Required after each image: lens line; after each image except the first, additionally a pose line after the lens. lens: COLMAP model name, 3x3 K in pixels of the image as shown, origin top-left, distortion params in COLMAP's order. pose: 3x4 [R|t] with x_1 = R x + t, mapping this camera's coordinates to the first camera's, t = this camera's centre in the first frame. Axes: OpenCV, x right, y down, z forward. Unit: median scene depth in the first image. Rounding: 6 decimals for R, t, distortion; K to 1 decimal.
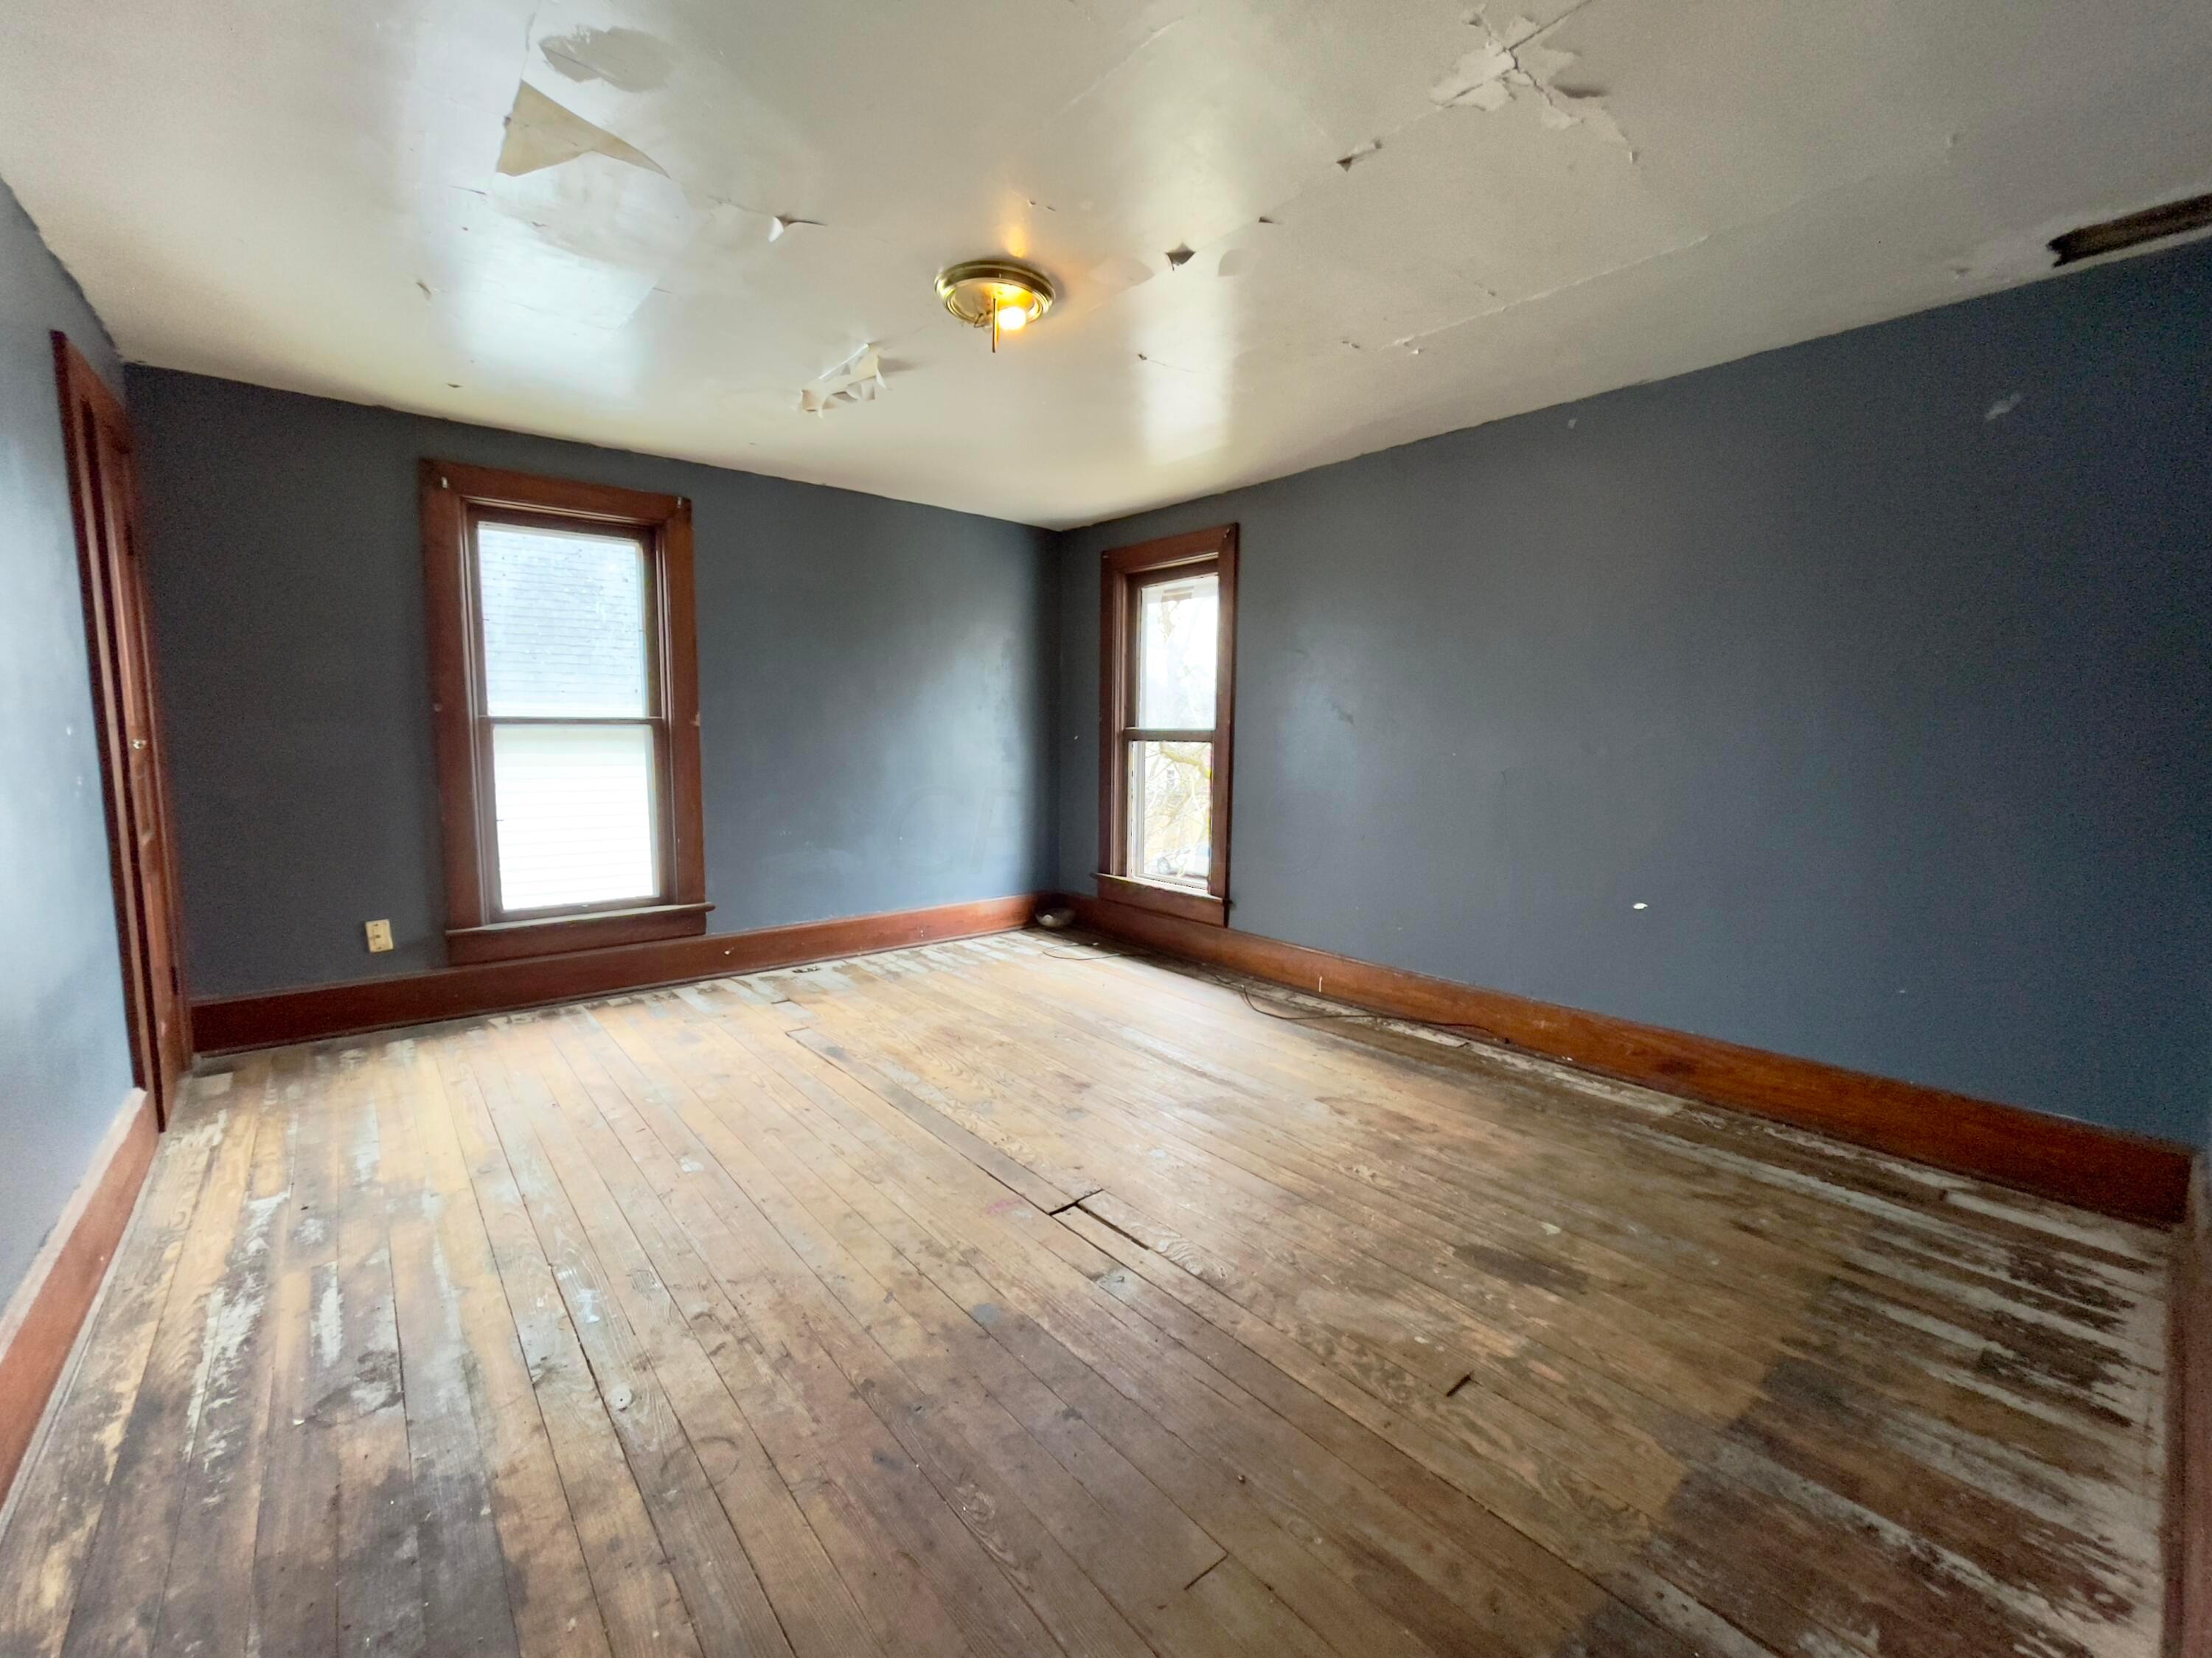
lens RADIAL K [[924.7, 0, 1104.8], [0, 924.7, 829.9], [0, 0, 1]] dist [-0.010422, 0.003859]
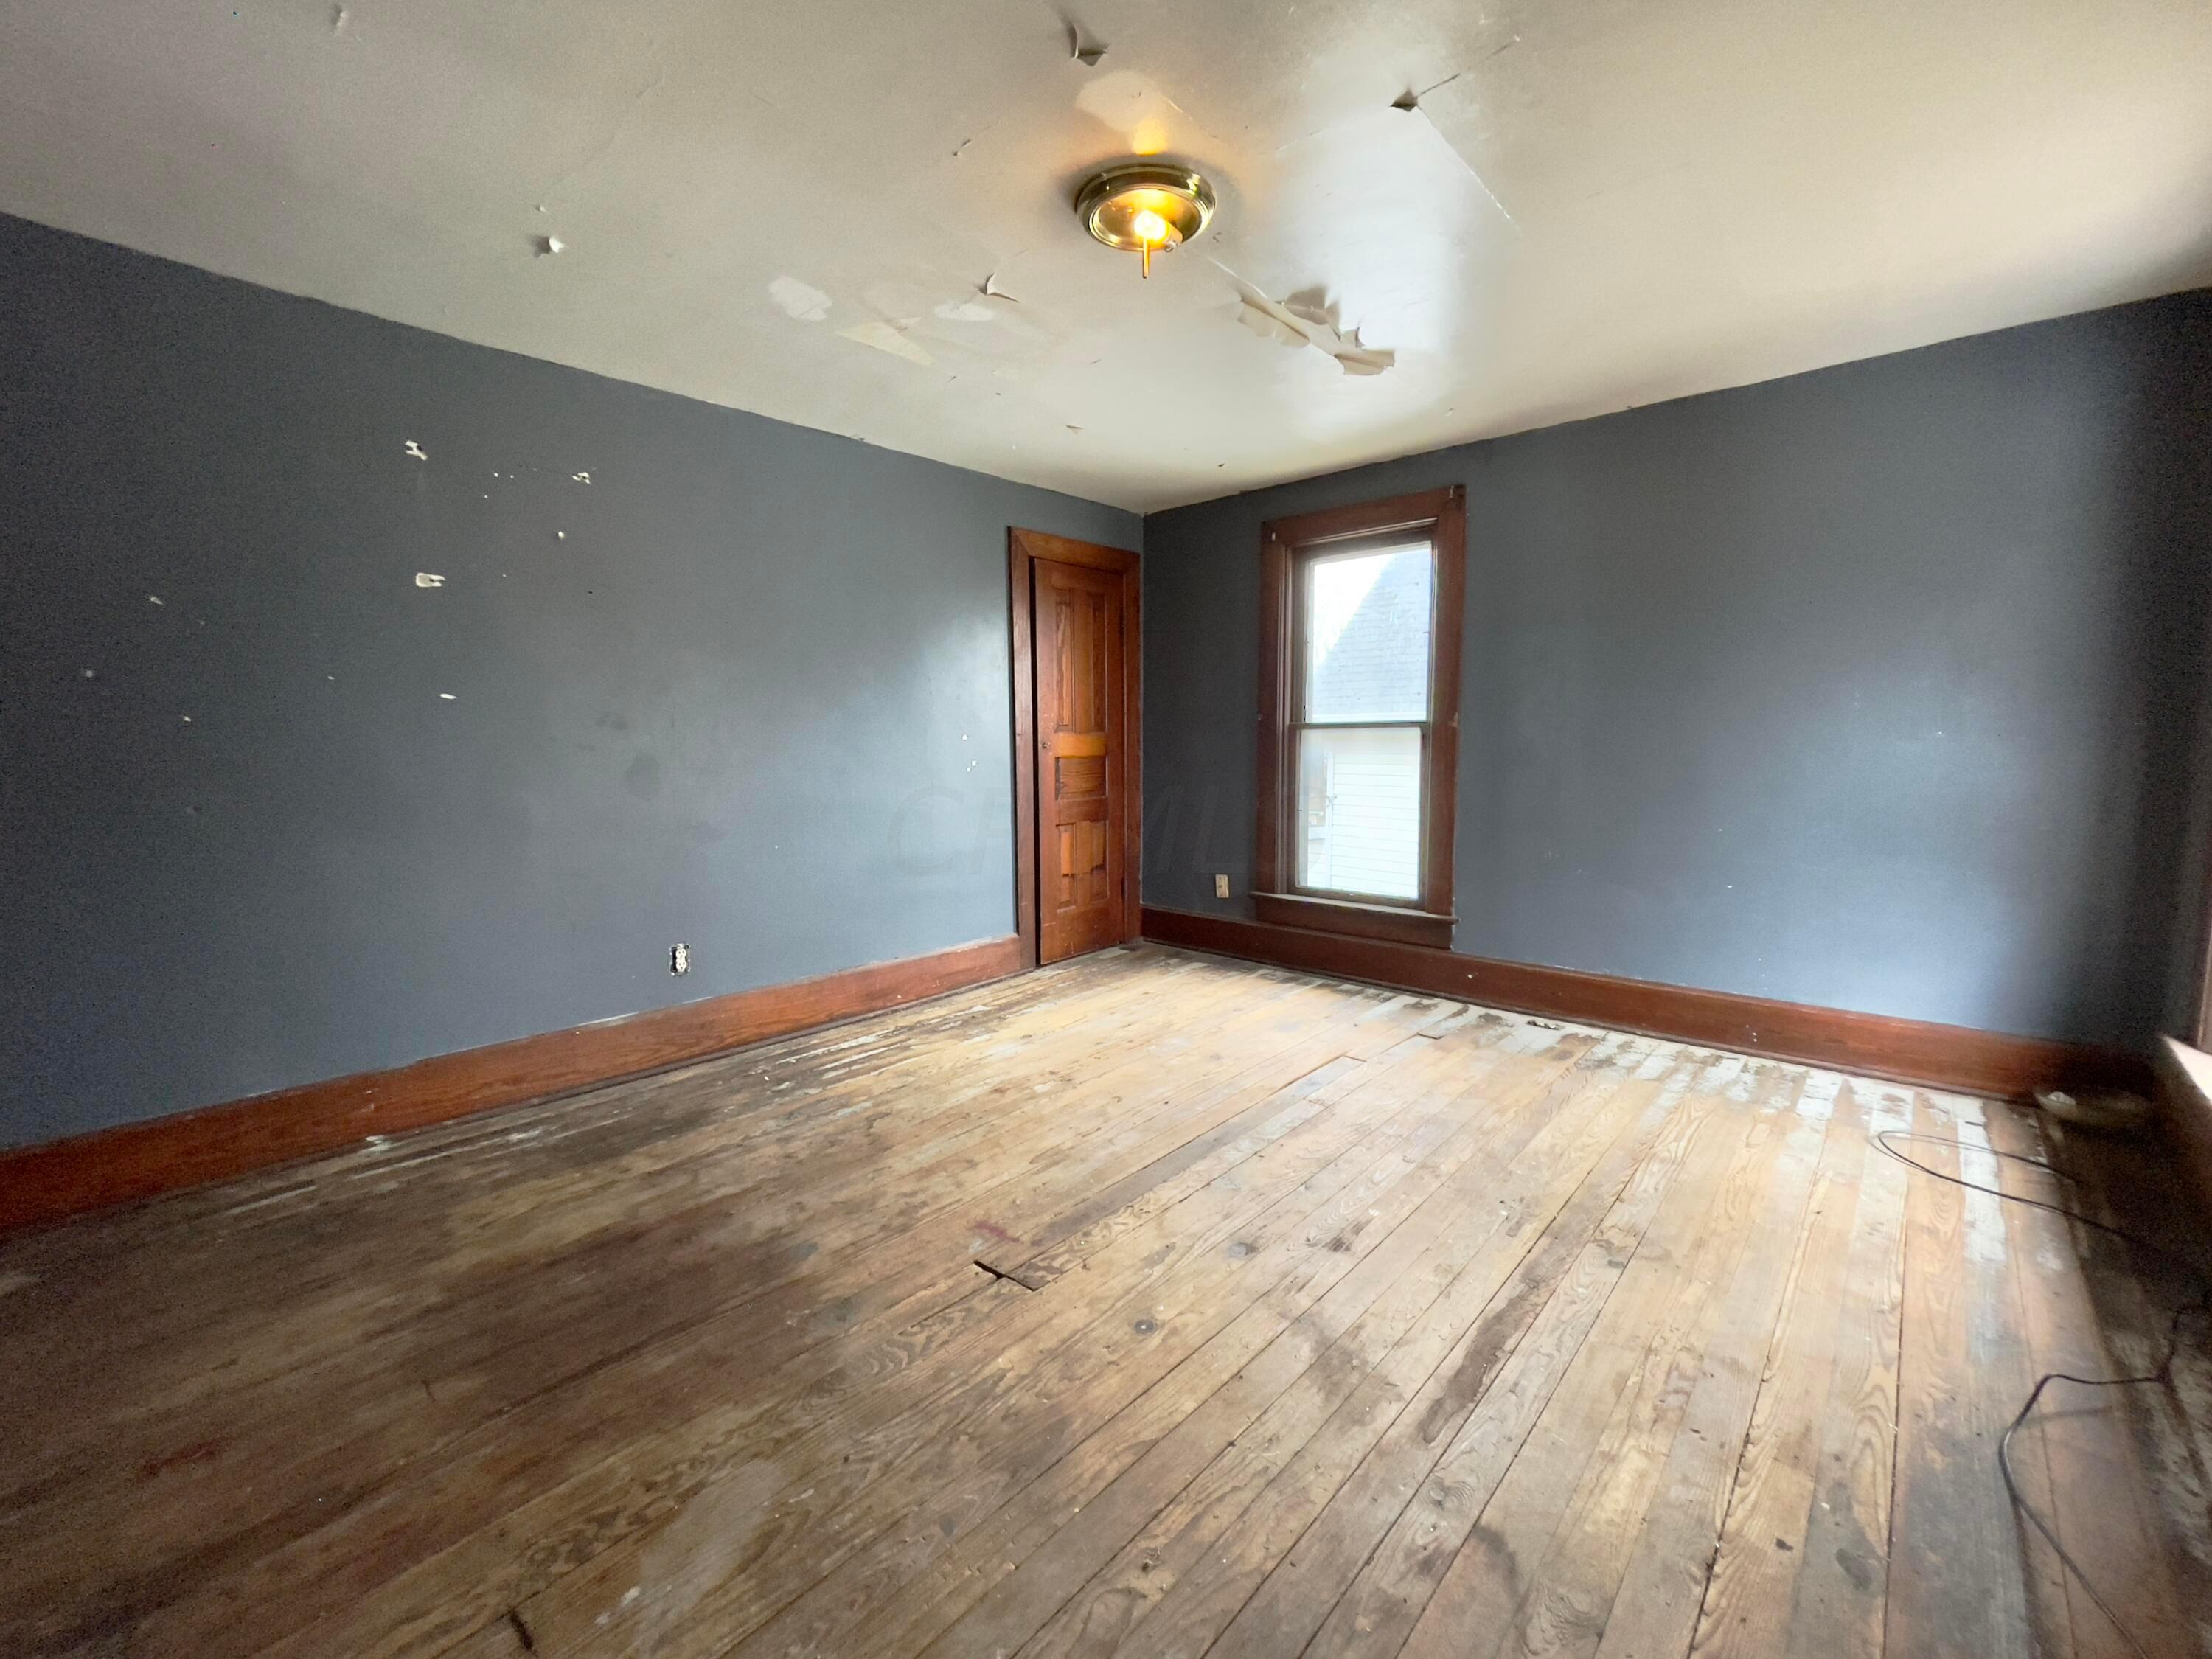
lens RADIAL K [[924.7, 0, 1104.4], [0, 924.7, 839.4], [0, 0, 1]] dist [-0.010422, 0.003859]
pose [[0.150400, 0.103254, -0.983218, 0.494633], [-0.101934, 0.990850, 0.088463, -0.053069], [0.983356, 0.086919, 0.159549, 0.577740]]
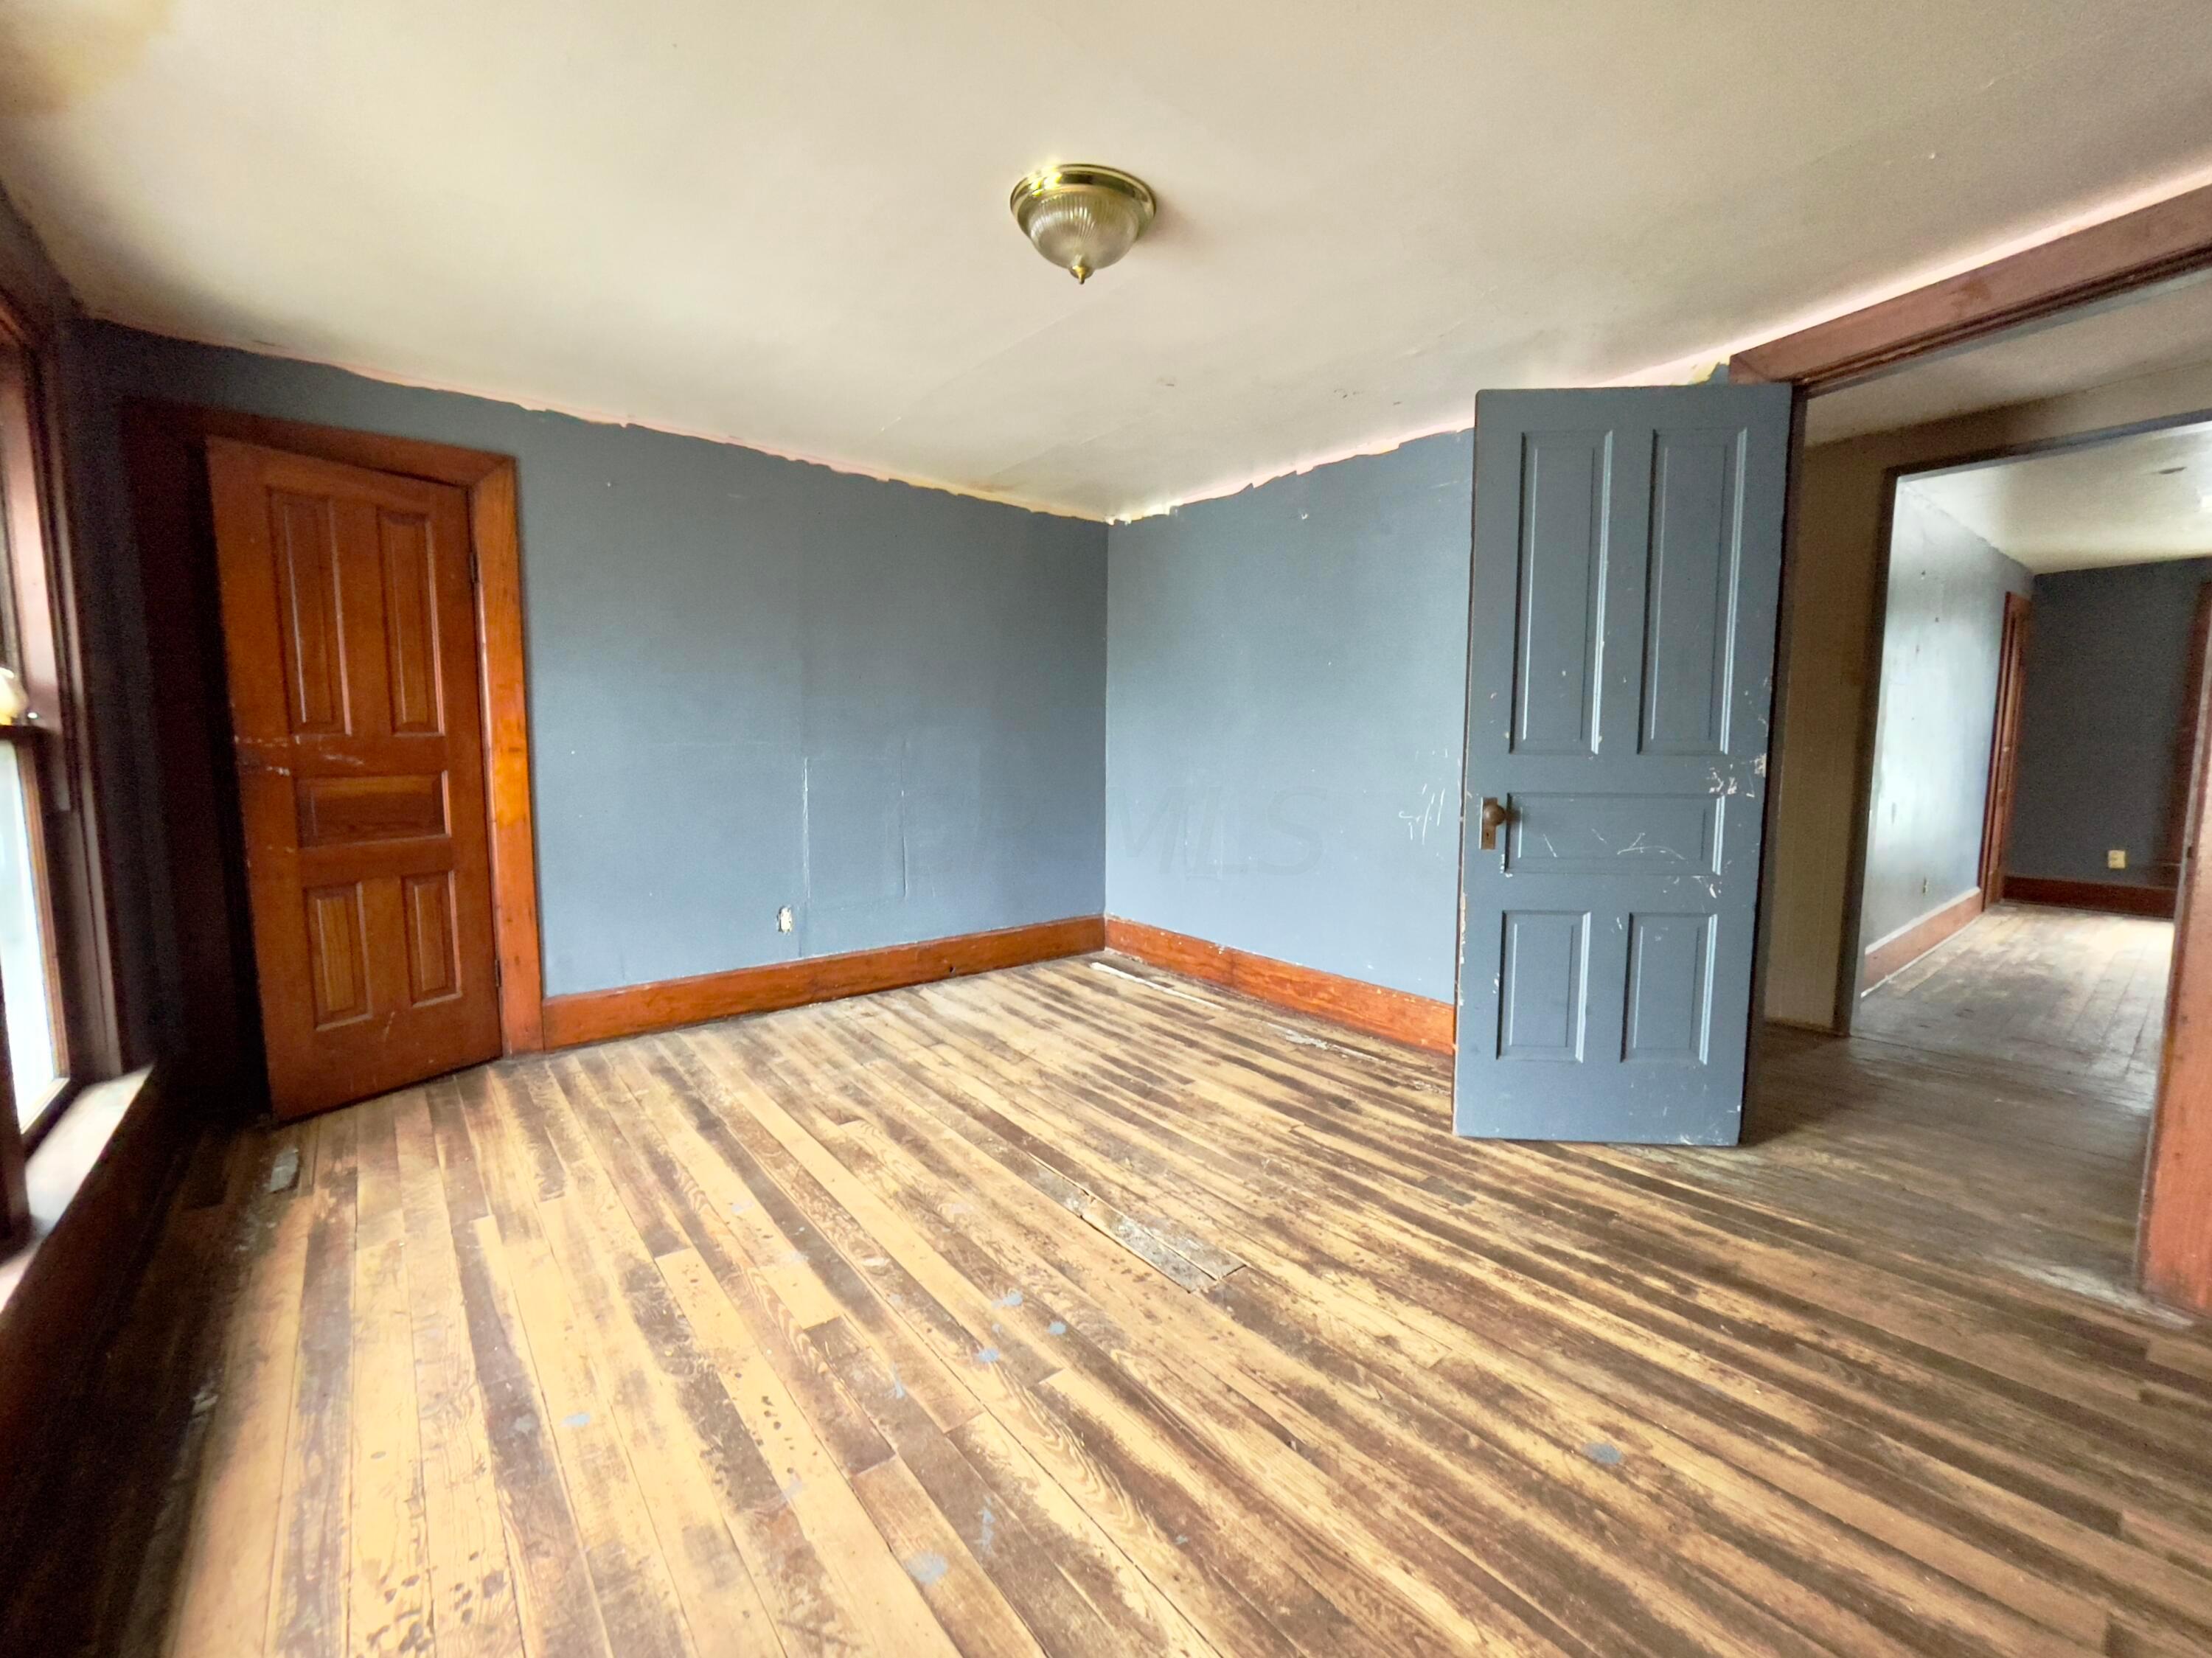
lens RADIAL K [[924.7, 0, 1115.9], [0, 924.7, 818.6], [0, 0, 1]] dist [-0.010422, 0.003859]
pose [[-0.005958, 0.094940, -0.995465, 0.917602], [-0.105035, 0.989917, 0.095039, 0.069200], [0.994451, 0.105125, 0.004075, -0.874036]]
